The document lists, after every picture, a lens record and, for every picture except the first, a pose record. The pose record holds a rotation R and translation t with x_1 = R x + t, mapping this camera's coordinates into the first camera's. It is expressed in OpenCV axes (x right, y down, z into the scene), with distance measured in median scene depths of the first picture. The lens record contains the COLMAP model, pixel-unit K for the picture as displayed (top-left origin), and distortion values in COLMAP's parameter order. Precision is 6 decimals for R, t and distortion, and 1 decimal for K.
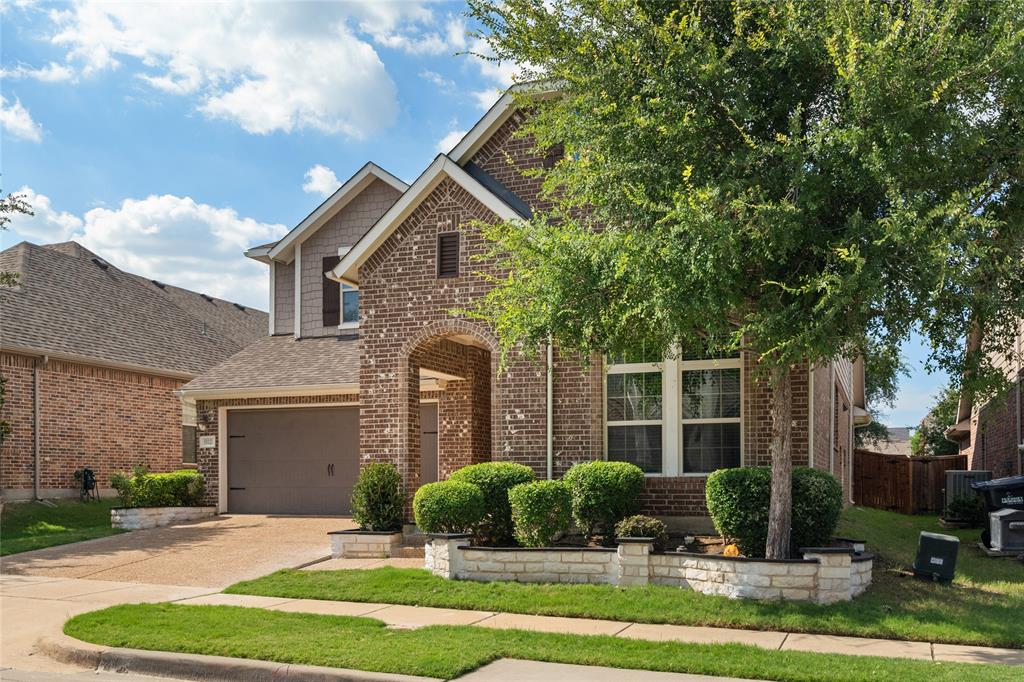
lens RADIAL K [[965.7, 0, 512.0], [0, 965.7, 341.0], [0, 0, 1]] dist [-0.001905, -0.000544]
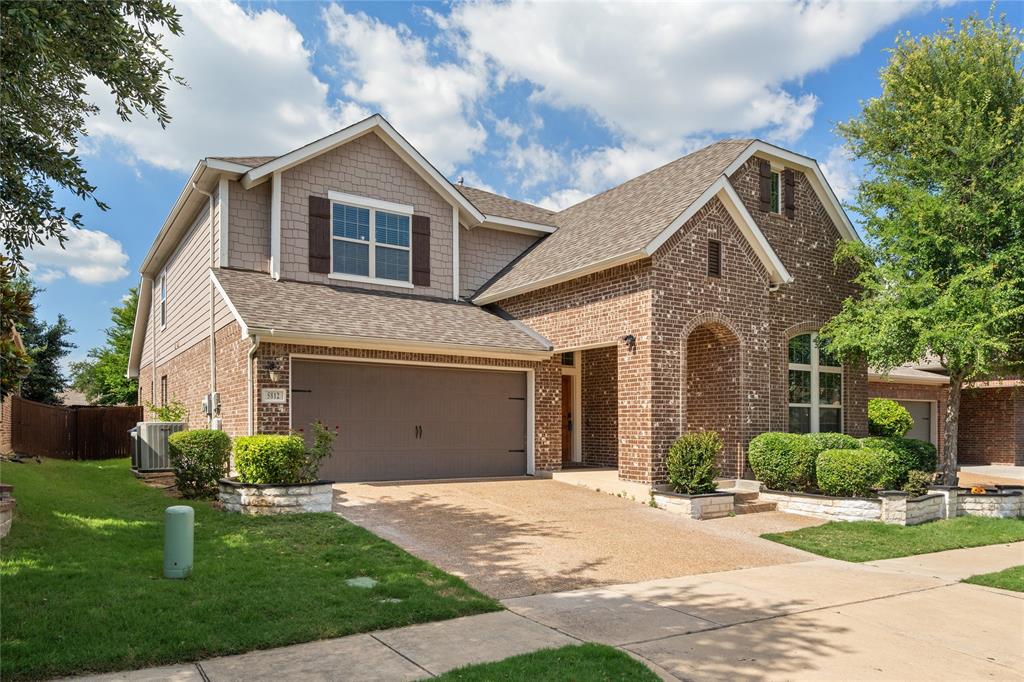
lens RADIAL K [[692.8, 0, 512.0], [0, 692.8, 341.0], [0, 0, 1]] dist [0.011796, 0.003017]
pose [[0.590688, 0.107439, 0.799715, -0.877716], [-0.123228, 0.991481, -0.042183, 0.078881], [-0.797435, -0.073630, 0.598896, 0.666329]]
